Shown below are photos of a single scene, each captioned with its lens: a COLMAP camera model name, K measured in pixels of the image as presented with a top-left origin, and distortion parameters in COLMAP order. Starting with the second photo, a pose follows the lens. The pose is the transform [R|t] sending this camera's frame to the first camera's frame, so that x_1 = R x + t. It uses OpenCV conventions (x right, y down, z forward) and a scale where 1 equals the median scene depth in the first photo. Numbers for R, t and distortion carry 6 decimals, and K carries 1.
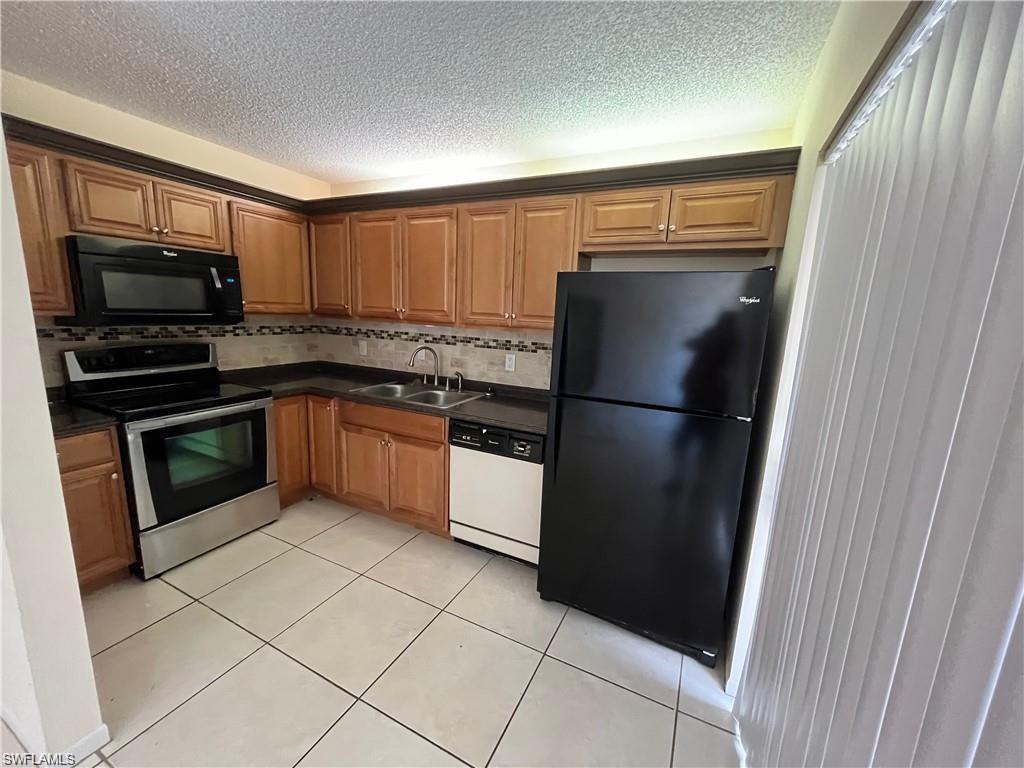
lens RADIAL K [[411.4, 0, 509.4], [0, 411.4, 390.5], [0, 0, 1]] dist [0.001658, 0.000105]
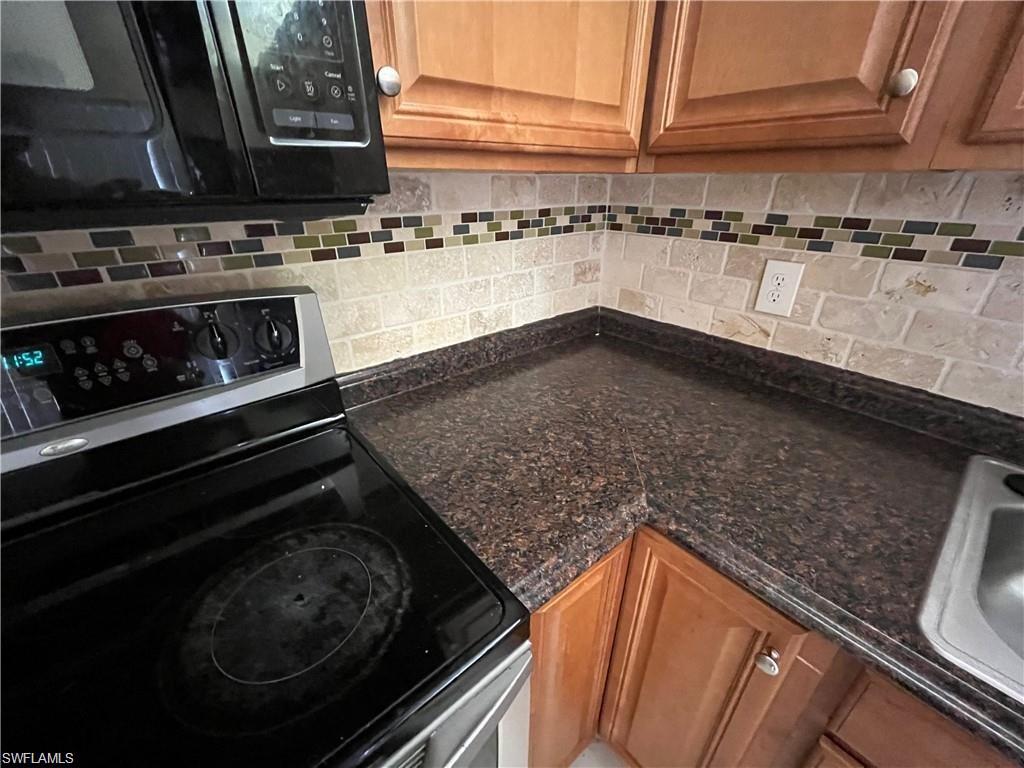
lens RADIAL K [[411.4, 0, 510.6], [0, 411.4, 384.4], [0, 0, 1]] dist [0.001658, 0.000105]
pose [[0.910128, 0.143412, -0.388717, -0.438507], [-0.037938, 0.963090, 0.266493, -0.117349], [0.412587, -0.227795, 0.881976, 0.719057]]
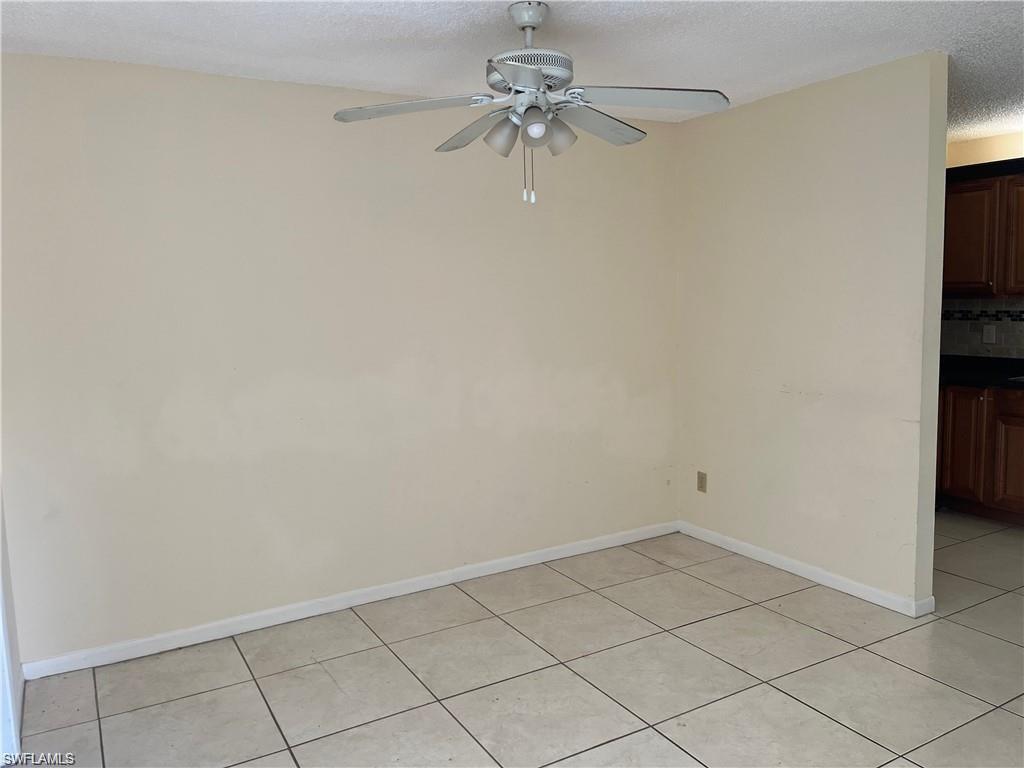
lens RADIAL K [[761.5, 0, 508.7], [0, 761.5, 379.6], [0, 0, 1]] dist [-0.003746, -0.001613]
pose [[0.818499, -0.007293, -0.574462, -0.295181], [-0.044595, 0.996096, -0.076186, 0.151749], [0.572774, 0.087976, 0.814978, -0.799797]]
